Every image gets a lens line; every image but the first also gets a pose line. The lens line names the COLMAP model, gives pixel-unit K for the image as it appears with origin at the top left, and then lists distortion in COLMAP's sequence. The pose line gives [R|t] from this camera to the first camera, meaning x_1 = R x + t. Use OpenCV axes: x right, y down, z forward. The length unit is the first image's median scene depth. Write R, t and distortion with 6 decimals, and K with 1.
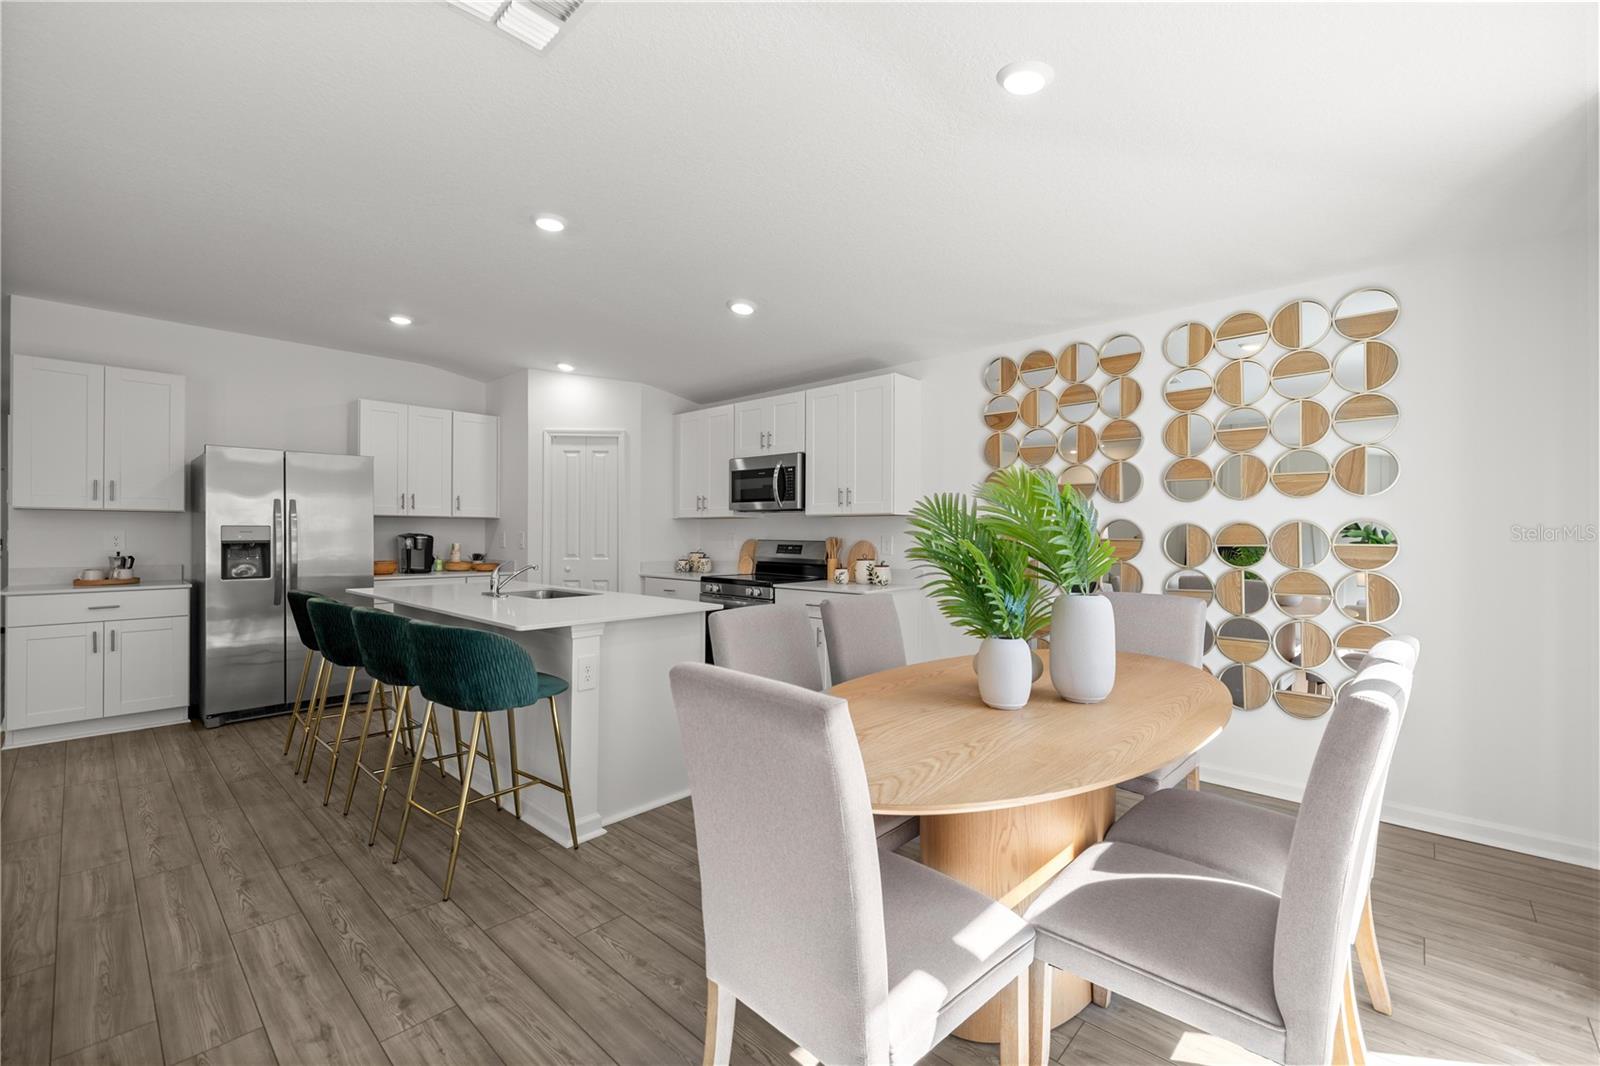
lens RADIAL K [[663.9, 0, 783.6], [0, 663.9, 536.1], [0, 0, 1]] dist [0.003928, 0.000185]
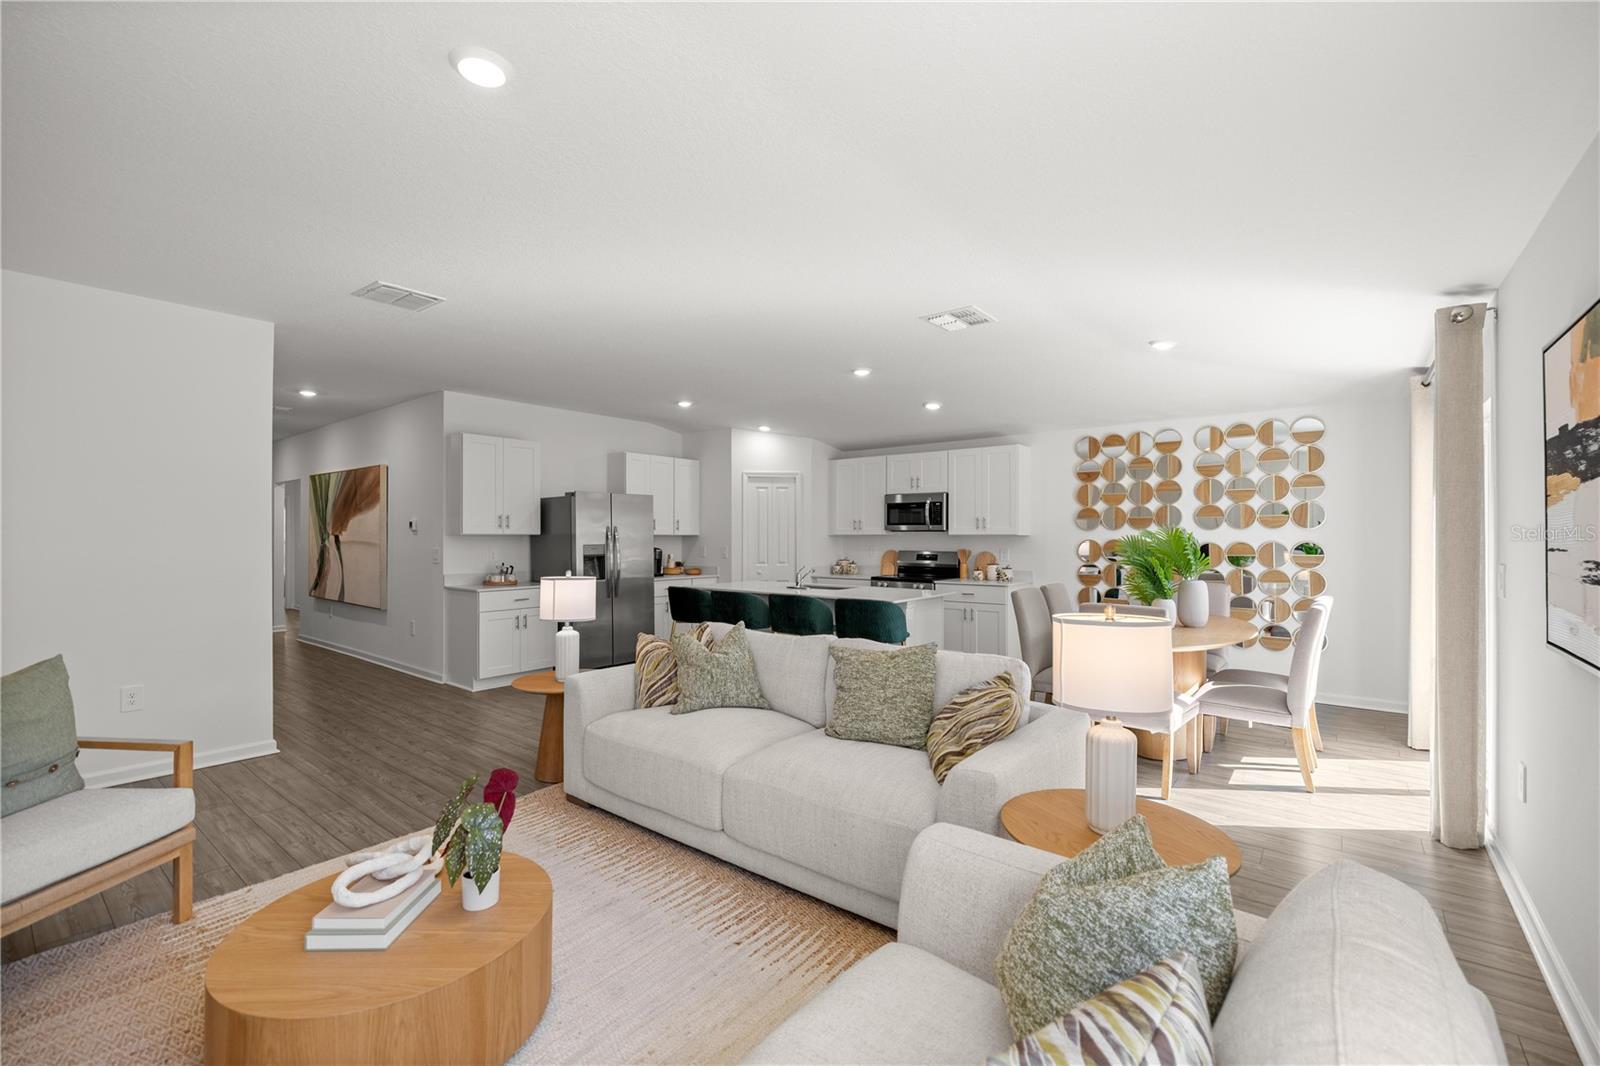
lens RADIAL K [[663.9, 0, 787.8], [0, 663.9, 541.4], [0, 0, 1]] dist [0.003928, 0.000185]
pose [[0.997757, -0.004697, 0.066773, -0.506204], [0.004506, 0.999985, 0.003019, -0.026935], [-0.066786, -0.002711, 0.997764, -0.547366]]
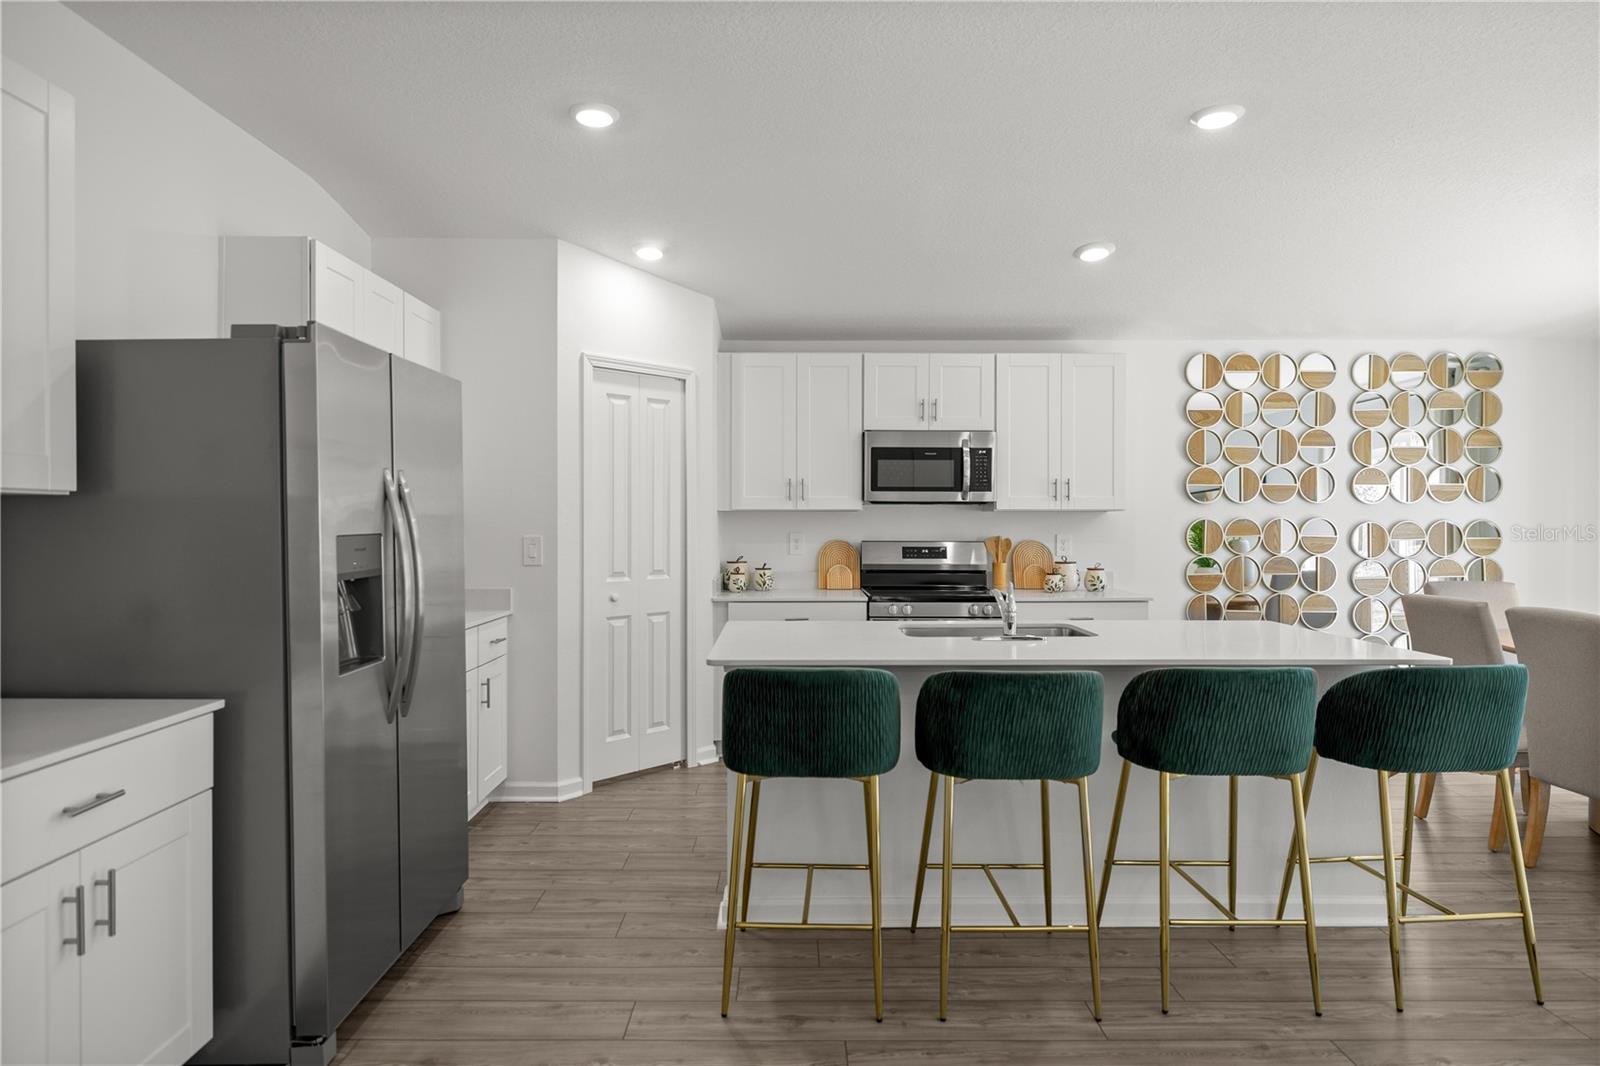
lens RADIAL K [[891.6, 0, 784.4], [0, 891.6, 530.5], [0, 0, 1]] dist [0.014604, -0.002855]
pose [[0.729753, -0.011442, 0.683615, -1.056707], [0.005577, 0.999926, 0.010783, -0.023593], [-0.683688, -0.004057, 0.729763, 0.461829]]
